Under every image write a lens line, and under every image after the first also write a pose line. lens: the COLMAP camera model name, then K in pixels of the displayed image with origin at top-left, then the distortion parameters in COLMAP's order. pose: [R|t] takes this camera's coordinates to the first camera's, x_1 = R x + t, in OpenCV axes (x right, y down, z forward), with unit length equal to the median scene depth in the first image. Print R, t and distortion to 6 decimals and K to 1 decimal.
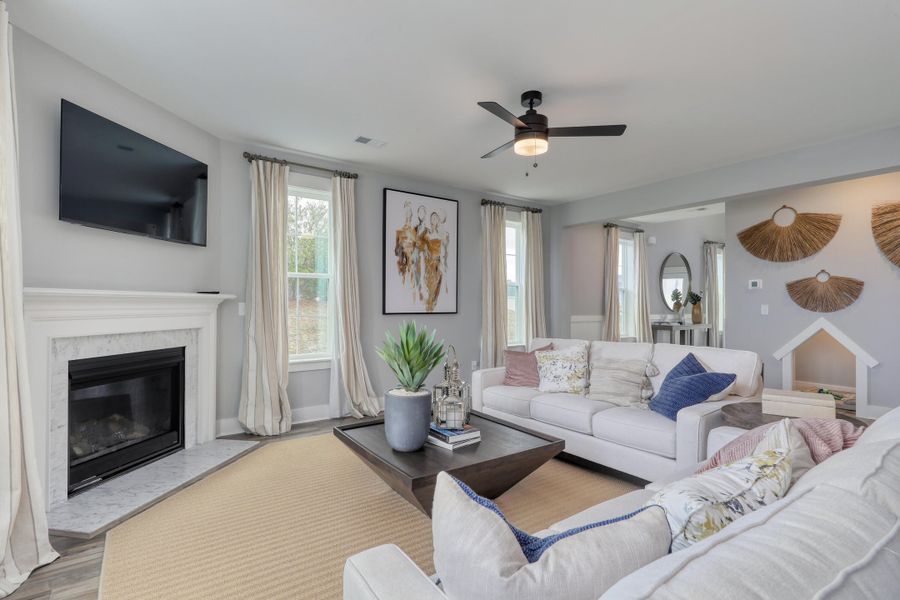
lens RADIAL K [[427.2, 0, 443.6], [0, 427.2, 300.6], [0, 0, 1]] dist [0.006041, 0.000169]
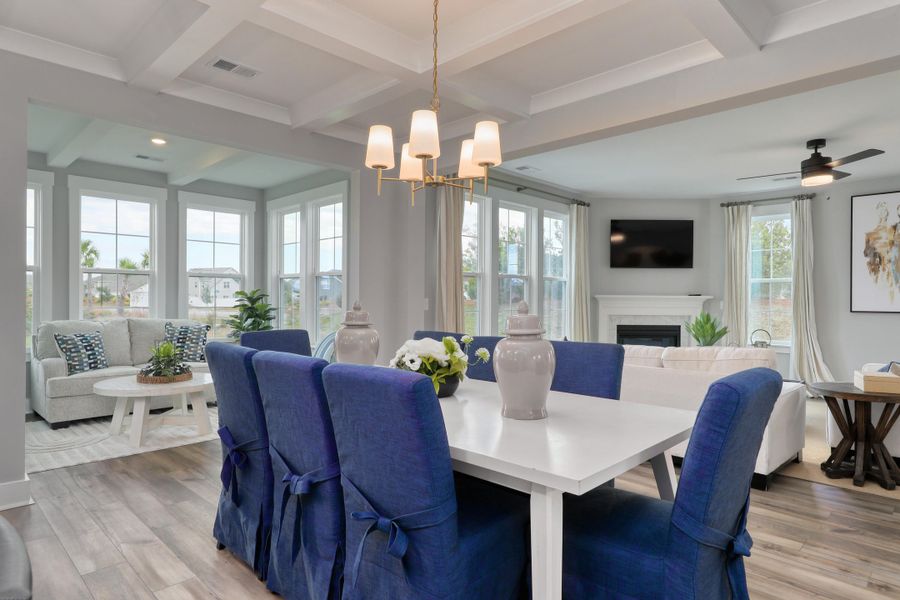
lens RADIAL K [[522.4, 0, 446.9], [0, 522.4, 300.4], [0, 0, 1]] dist [-0.003638, -0.000708]
pose [[0.191440, -0.005303, -0.981490, 0.935630], [-0.001291, 0.999983, -0.005655, 0.010737], [0.981503, 0.002349, 0.191430, -0.256410]]
